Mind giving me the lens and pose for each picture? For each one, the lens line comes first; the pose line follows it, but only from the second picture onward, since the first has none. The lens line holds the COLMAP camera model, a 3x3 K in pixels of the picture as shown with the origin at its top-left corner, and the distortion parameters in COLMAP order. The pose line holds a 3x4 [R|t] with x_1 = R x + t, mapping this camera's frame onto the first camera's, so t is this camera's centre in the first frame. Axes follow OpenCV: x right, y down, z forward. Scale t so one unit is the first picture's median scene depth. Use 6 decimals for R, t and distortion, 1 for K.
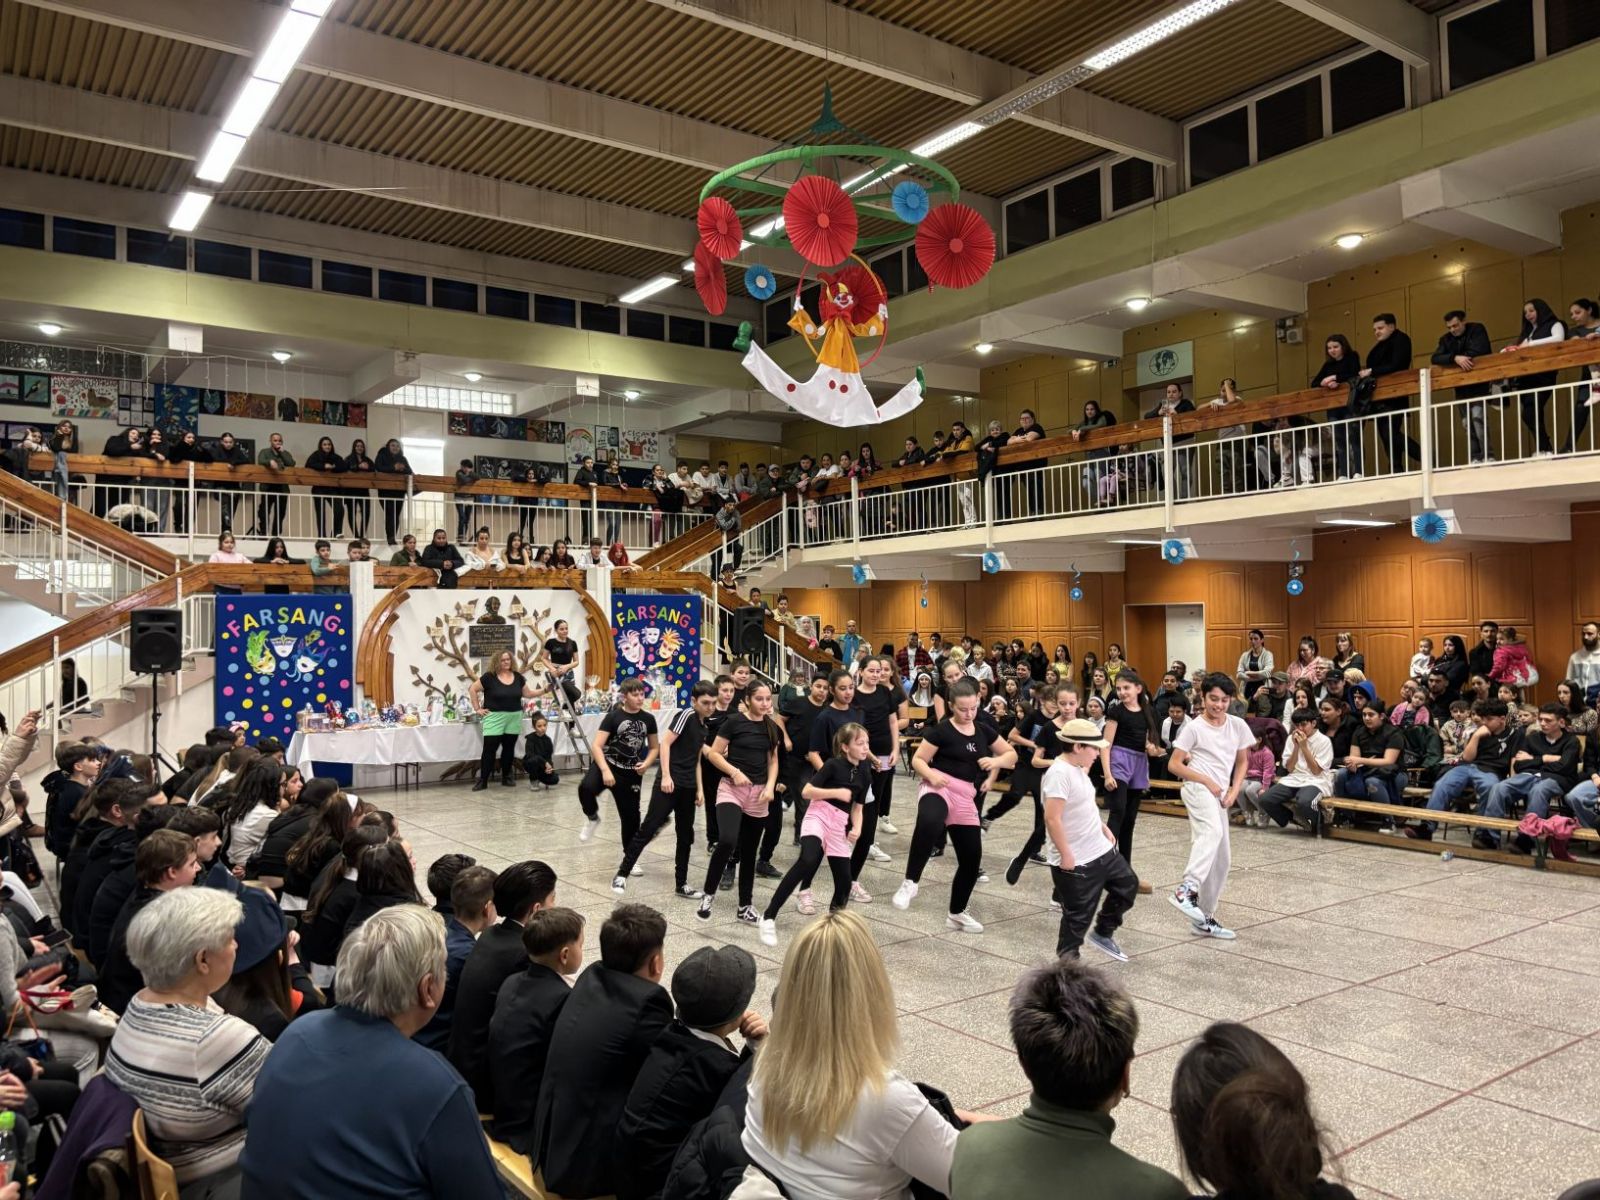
lens RADIAL K [[1211.8, 0, 790.1], [0, 1211.8, 584.2], [0, 0, 1]] dist [0.042332, -0.045185]
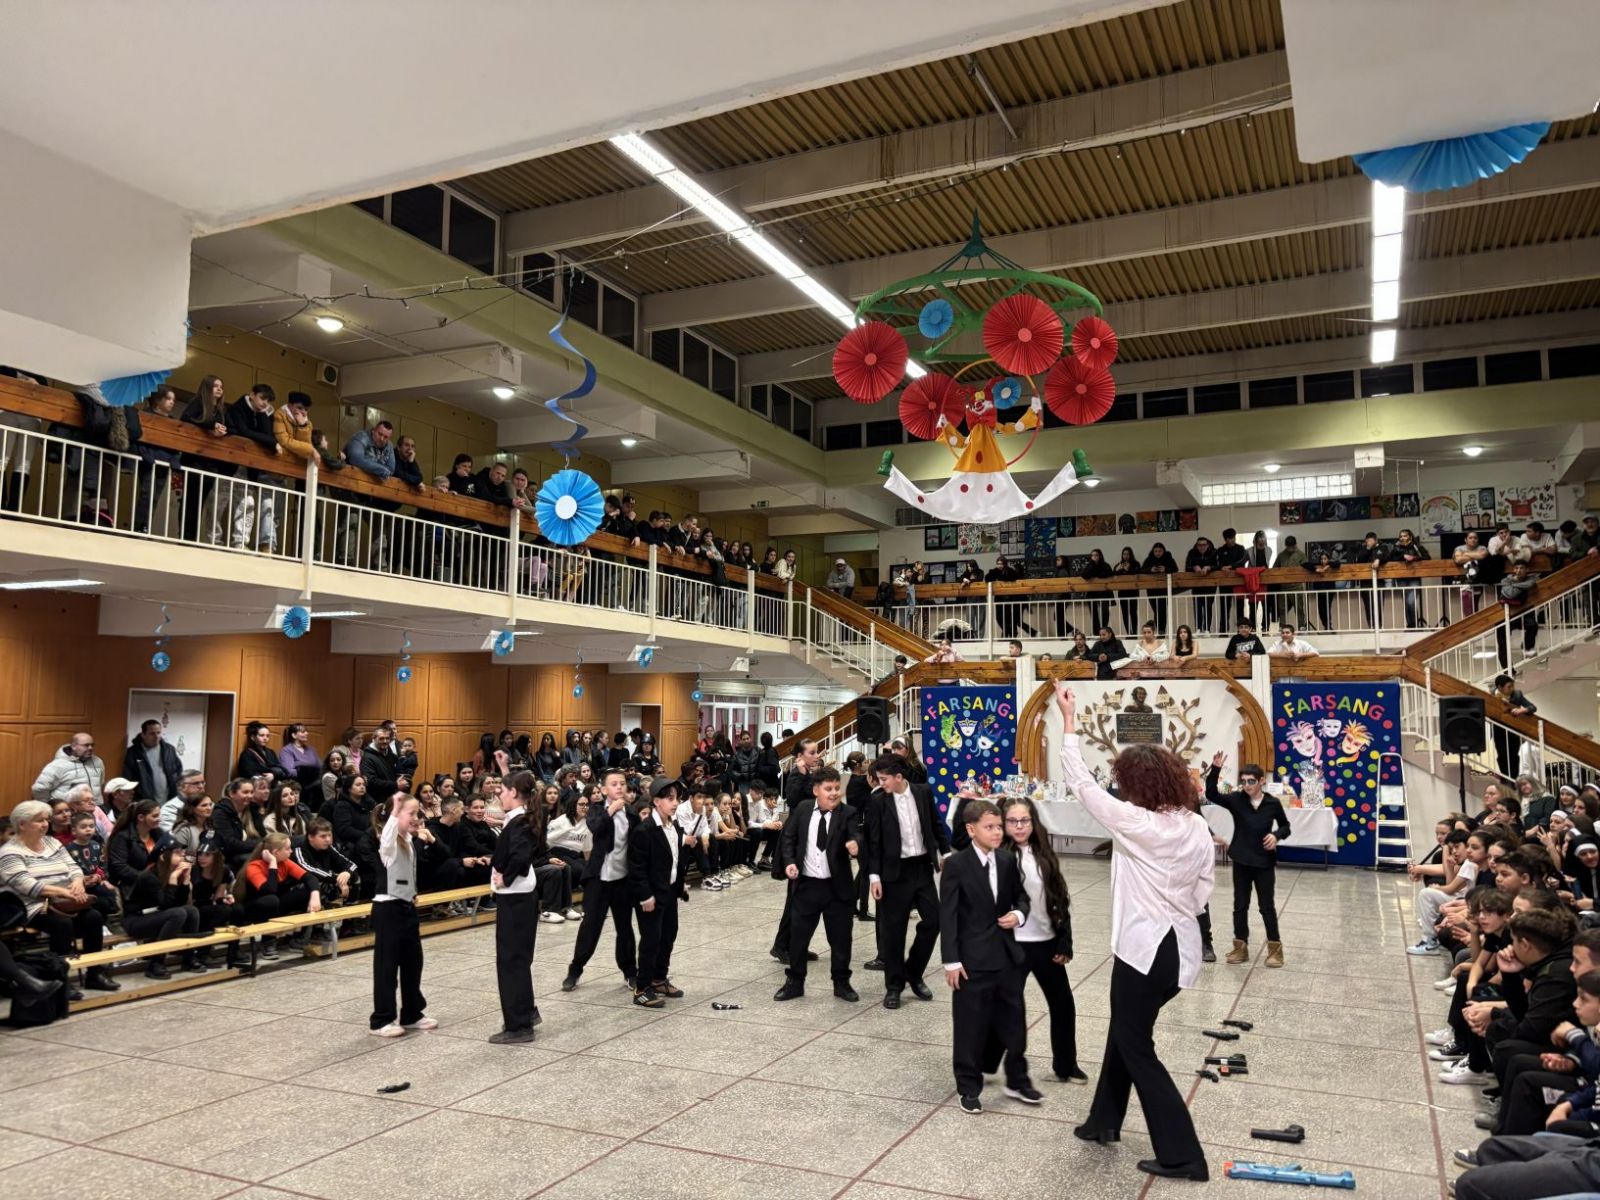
lens RADIAL K [[1211.8, 0, 803.9], [0, 1211.8, 601.3], [0, 0, 1]] dist [0.042332, -0.045185]
pose [[0.497887, -0.067965, -0.864575, 0.539498], [0.017549, 0.997510, -0.068310, 0.003282], [0.867065, 0.018838, 0.497839, 0.211939]]
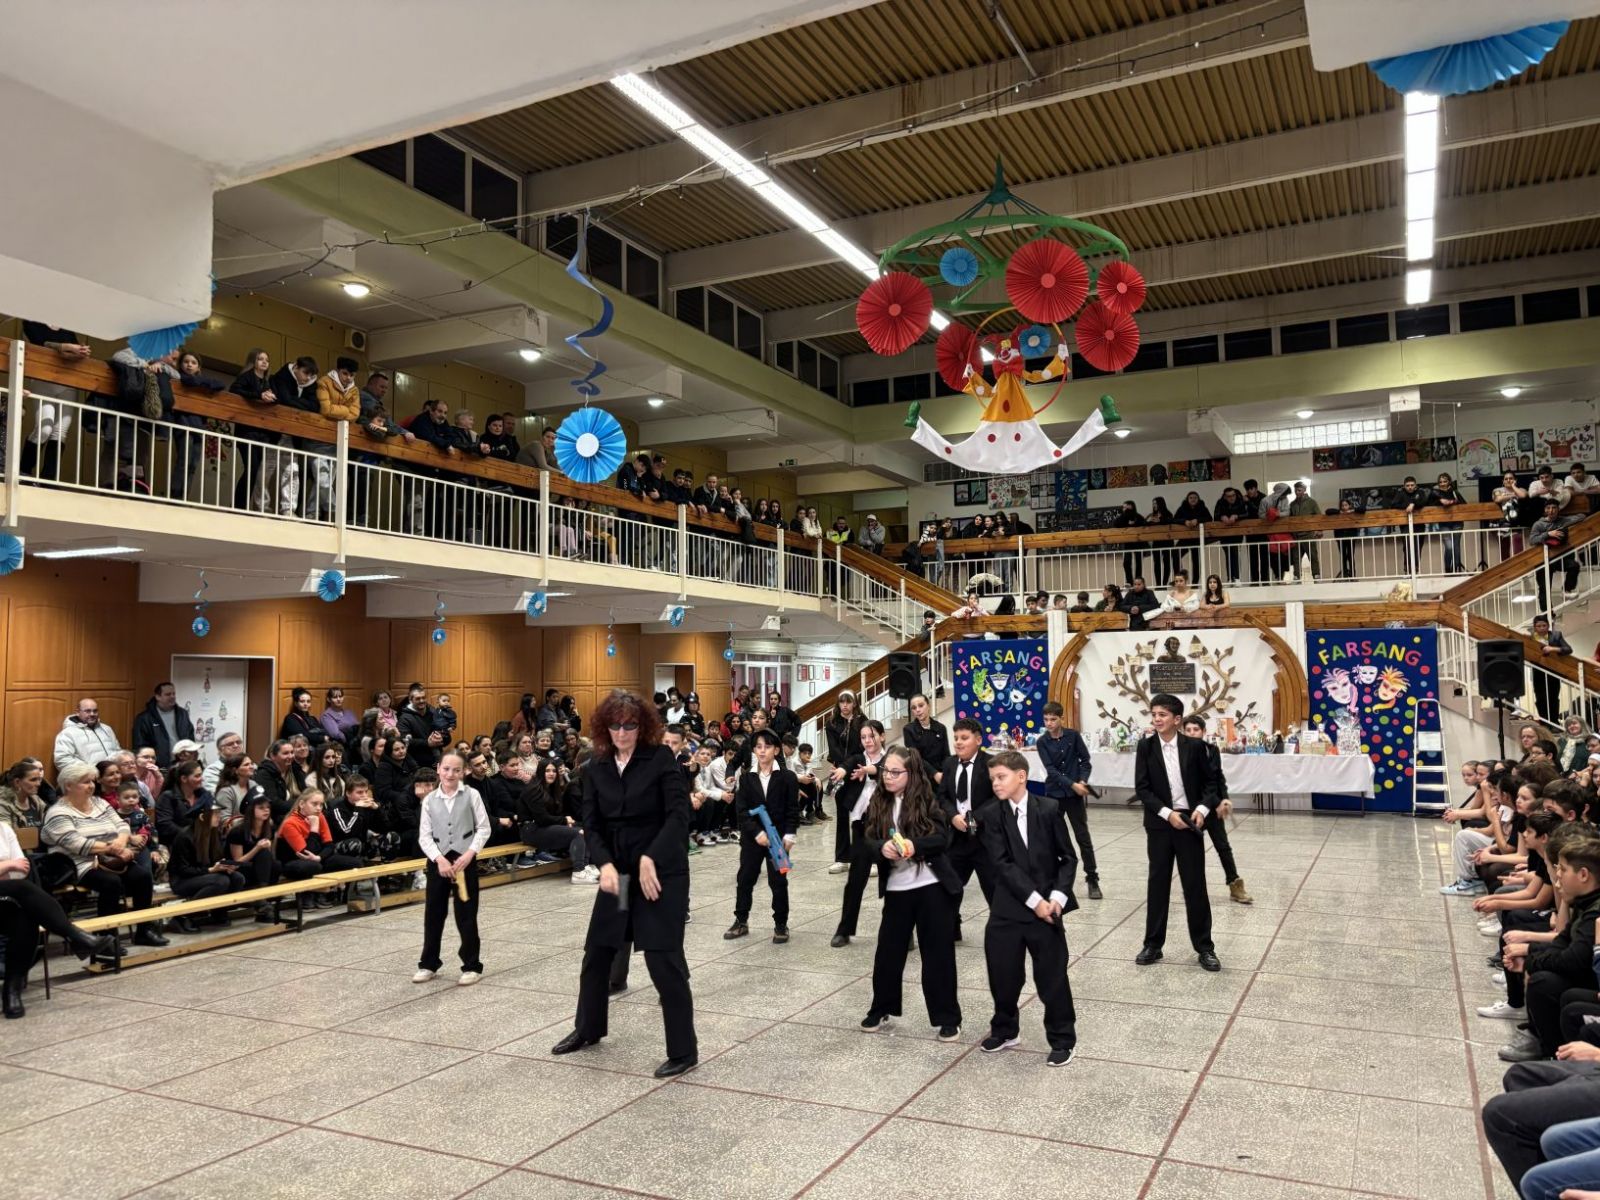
lens RADIAL K [[1211.8, 0, 808.3], [0, 1211.8, 591.7], [0, 0, 1]] dist [0.042332, -0.045185]
pose [[0.477244, -0.056157, -0.876975, 0.540839], [0.035169, 0.998377, -0.044792, 0.007287], [0.878067, -0.009465, 0.478444, 0.212667]]
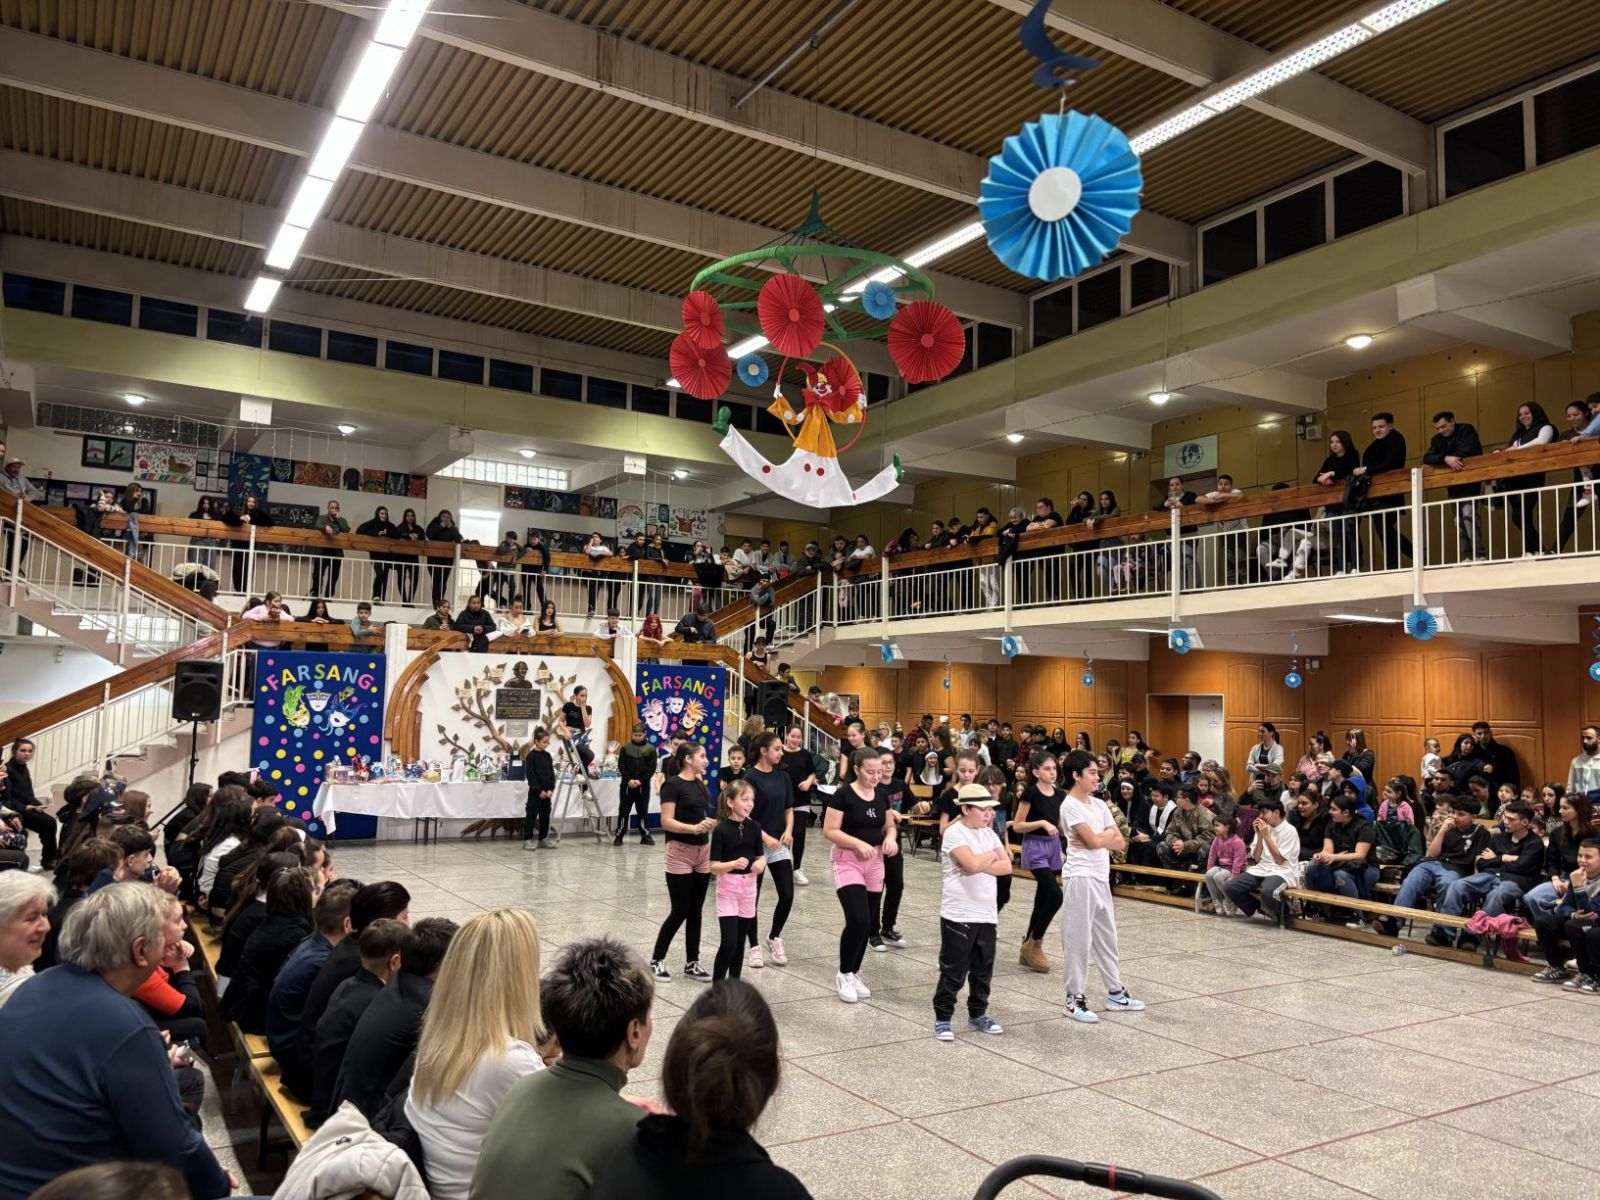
lens RADIAL K [[1211.8, 0, 798.4], [0, 1211.8, 599.0], [0, 0, 1]] dist [0.042332, -0.045185]
pose [[0.997088, 0.032850, -0.068827, 0.063177], [-0.036599, 0.997874, -0.053927, 0.004121], [0.066909, 0.056289, 0.996170, -0.026257]]
